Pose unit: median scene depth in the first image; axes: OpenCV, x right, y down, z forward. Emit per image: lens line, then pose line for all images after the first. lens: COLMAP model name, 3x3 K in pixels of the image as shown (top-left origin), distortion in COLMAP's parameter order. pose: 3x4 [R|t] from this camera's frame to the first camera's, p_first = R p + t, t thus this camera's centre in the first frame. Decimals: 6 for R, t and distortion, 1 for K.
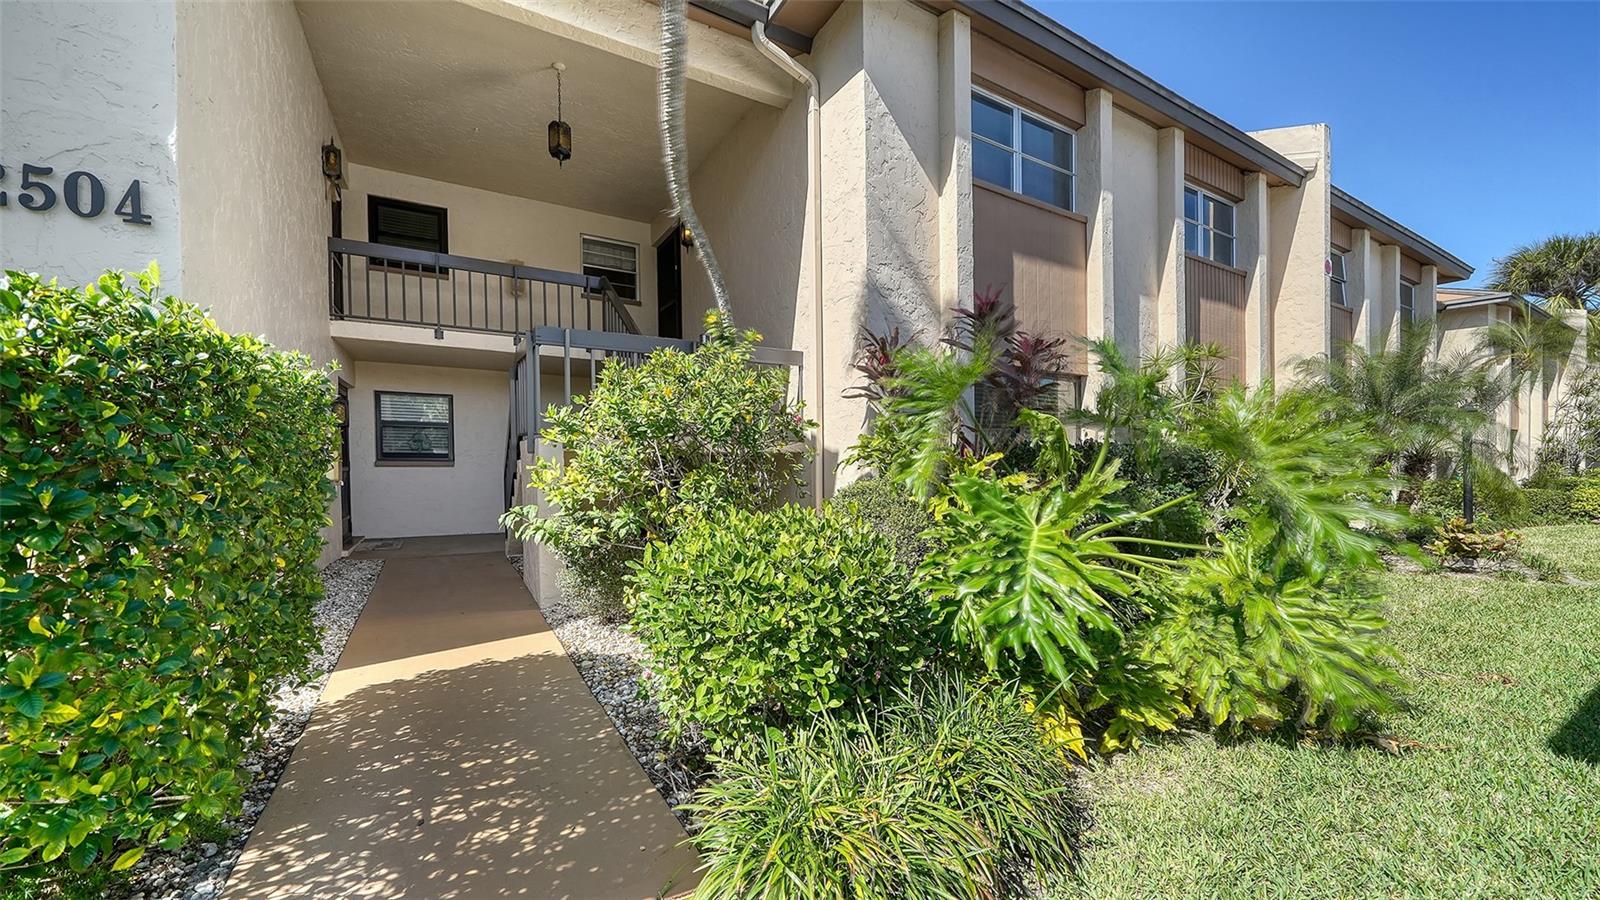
lens RADIAL K [[601.6, 0, 792.2], [0, 601.6, 459.0], [0, 0, 1]] dist [-0.007304, -0.000580]
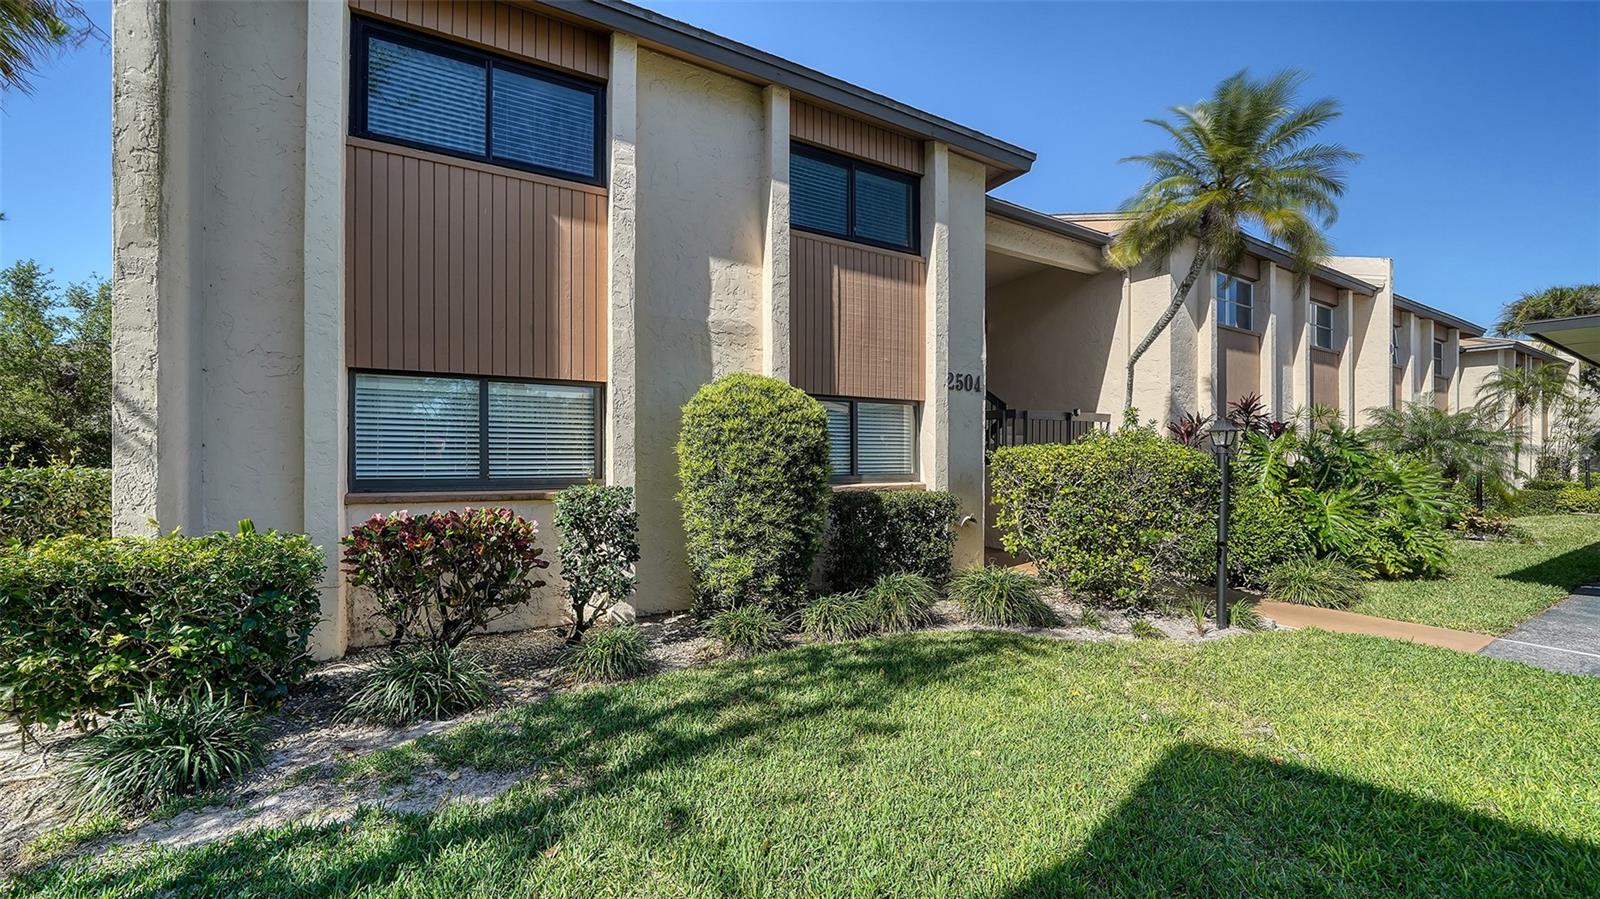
lens RADIAL K [[601.6, 0, 808.1], [0, 601.6, 447.0], [0, 0, 1]] dist [-0.007304, -0.000580]
pose [[0.999972, 0.007231, -0.001864, -0.640083], [-0.007243, 0.999954, -0.006334, -0.042645], [0.001818, 0.006347, 0.999978, -0.578572]]
